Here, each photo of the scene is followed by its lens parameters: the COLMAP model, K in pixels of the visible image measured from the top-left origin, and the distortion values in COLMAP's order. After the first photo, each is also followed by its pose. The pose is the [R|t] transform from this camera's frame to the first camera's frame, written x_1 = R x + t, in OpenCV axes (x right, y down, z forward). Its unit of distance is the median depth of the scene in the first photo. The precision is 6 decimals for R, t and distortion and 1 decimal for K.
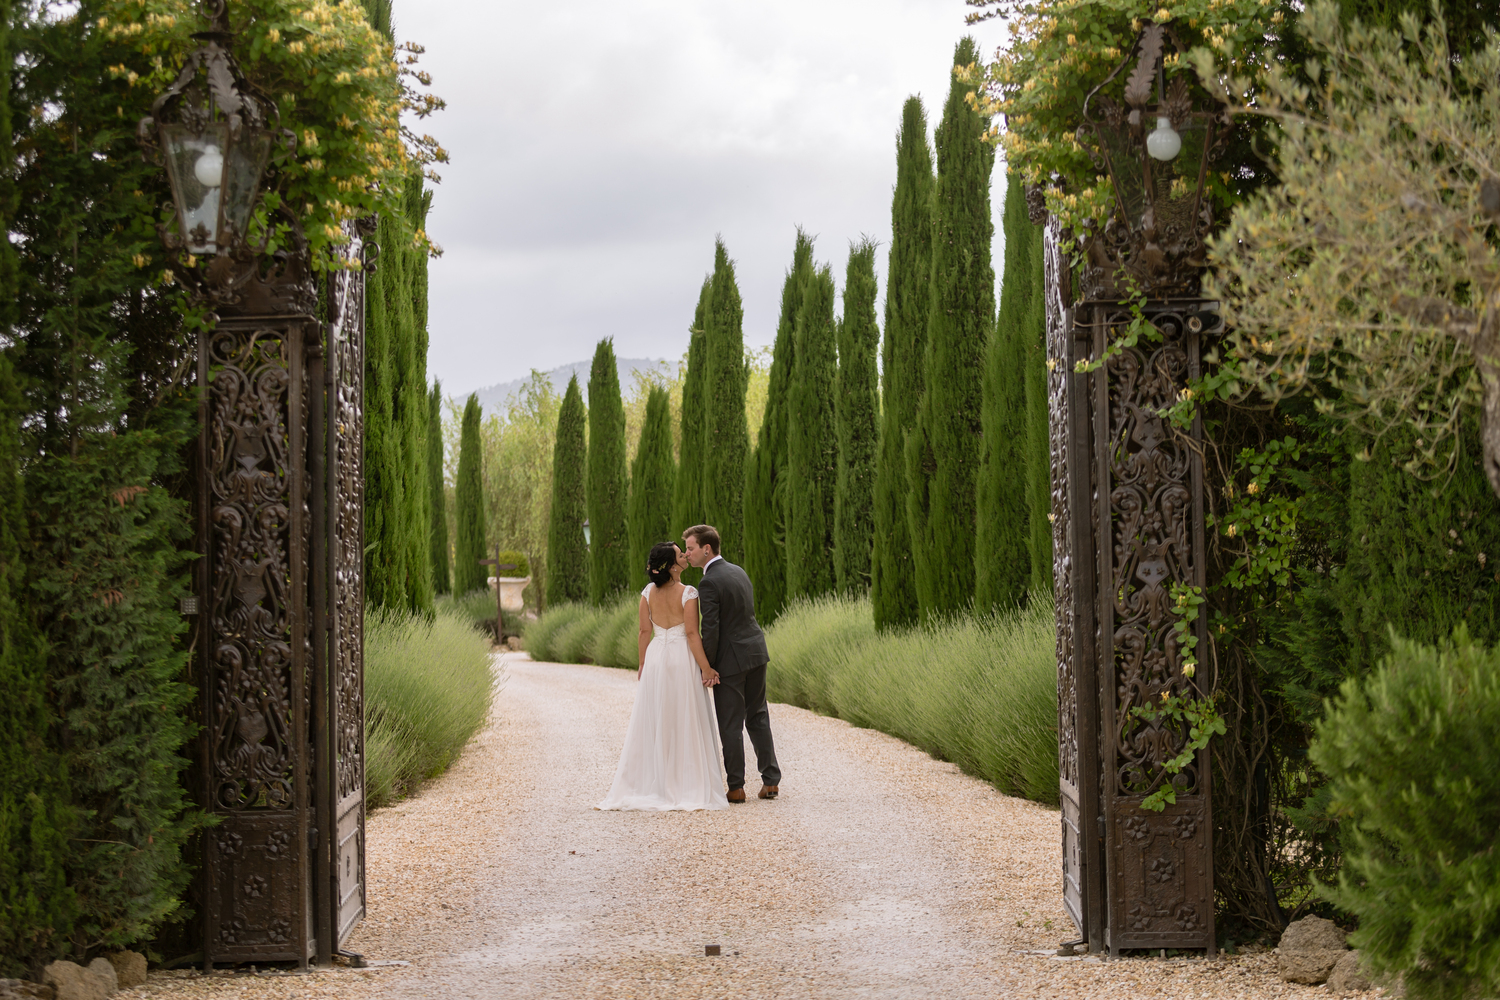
lens RADIAL K [[3097.1, 0, 750.0], [0, 3097.1, 500.0], [0, 0, 1]] dist [-0.036043, -0.206959]
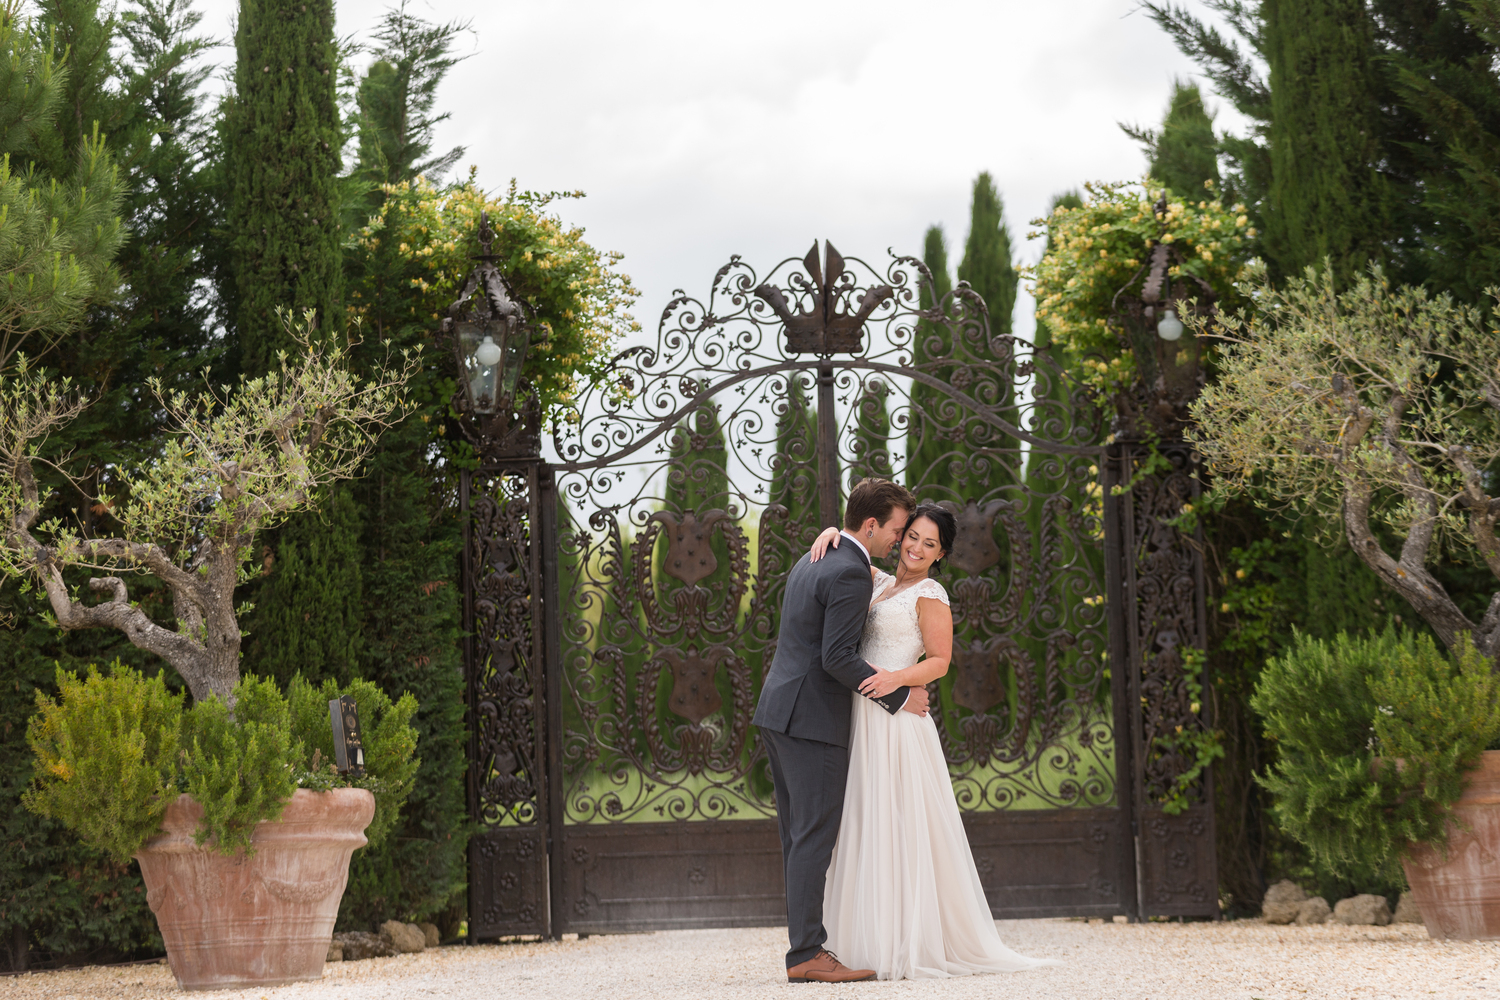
lens RADIAL K [[4347.0, 0, 750.0], [0, 4347.0, 500.0], [0, 0, 1]] dist [0.071090, -0.211608]
pose [[0.999629, -0.011112, 0.024875, -0.102371], [0.012340, 0.998684, -0.049778, 0.056010], [-0.024289, 0.050067, 0.998450, -0.924314]]
